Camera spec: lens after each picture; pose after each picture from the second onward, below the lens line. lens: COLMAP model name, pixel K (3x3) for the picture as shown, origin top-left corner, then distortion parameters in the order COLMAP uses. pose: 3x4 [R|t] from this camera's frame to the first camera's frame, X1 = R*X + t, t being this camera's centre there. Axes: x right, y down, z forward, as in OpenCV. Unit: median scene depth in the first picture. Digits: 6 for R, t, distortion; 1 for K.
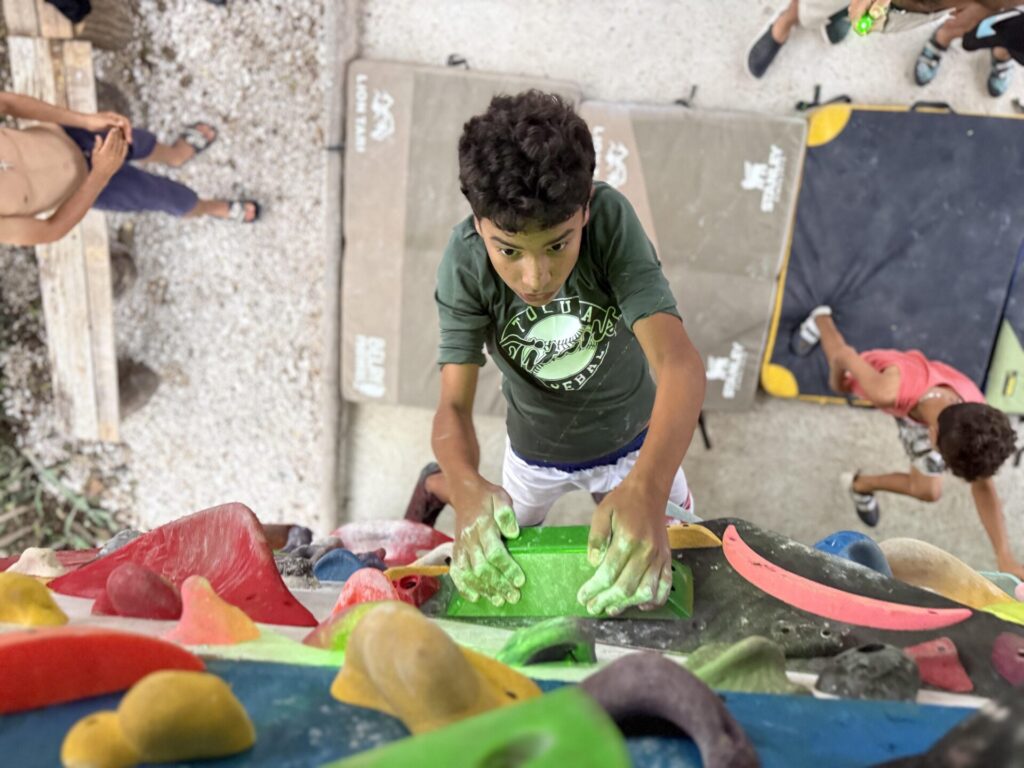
lens RADIAL K [[728.0, 0, 512.0], [0, 728.0, 384.0], [0, 0, 1]] dist [0.002591, -0.000100]
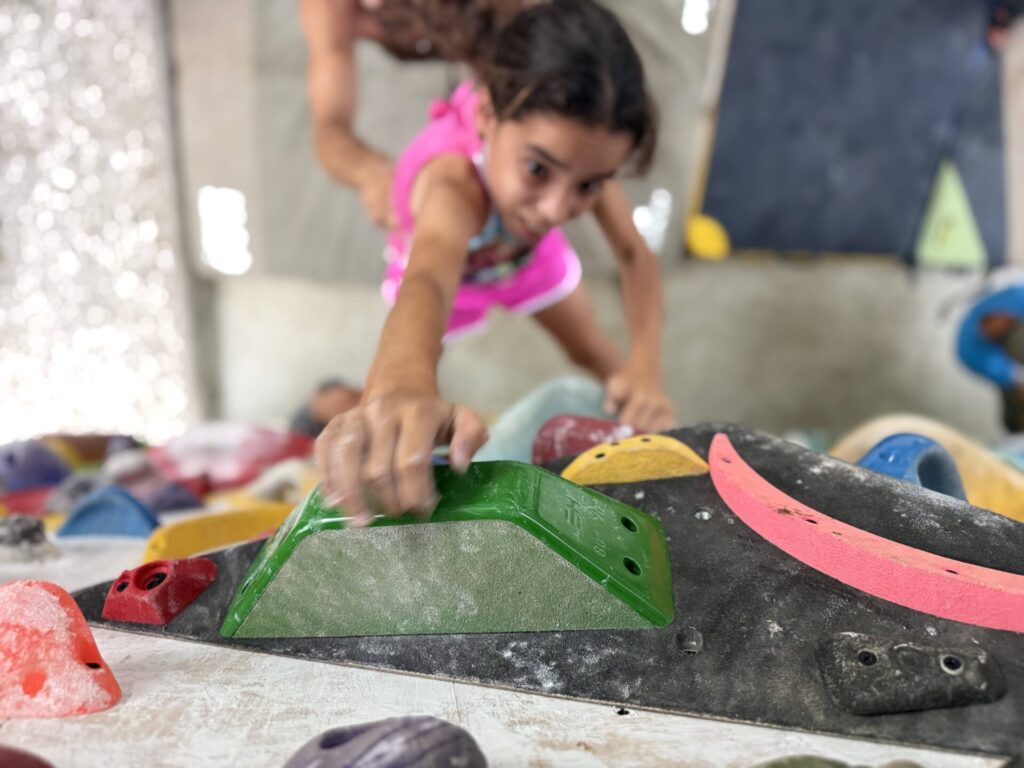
lens RADIAL K [[728.0, 0, 512.0], [0, 728.0, 384.0], [0, 0, 1]] dist [0.002591, -0.000100]
pose [[0.991761, -0.051612, 0.117249, 0.071660], [0.030583, 0.984176, 0.174537, 0.049313], [-0.124402, -0.169513, 0.977645, 0.490731]]
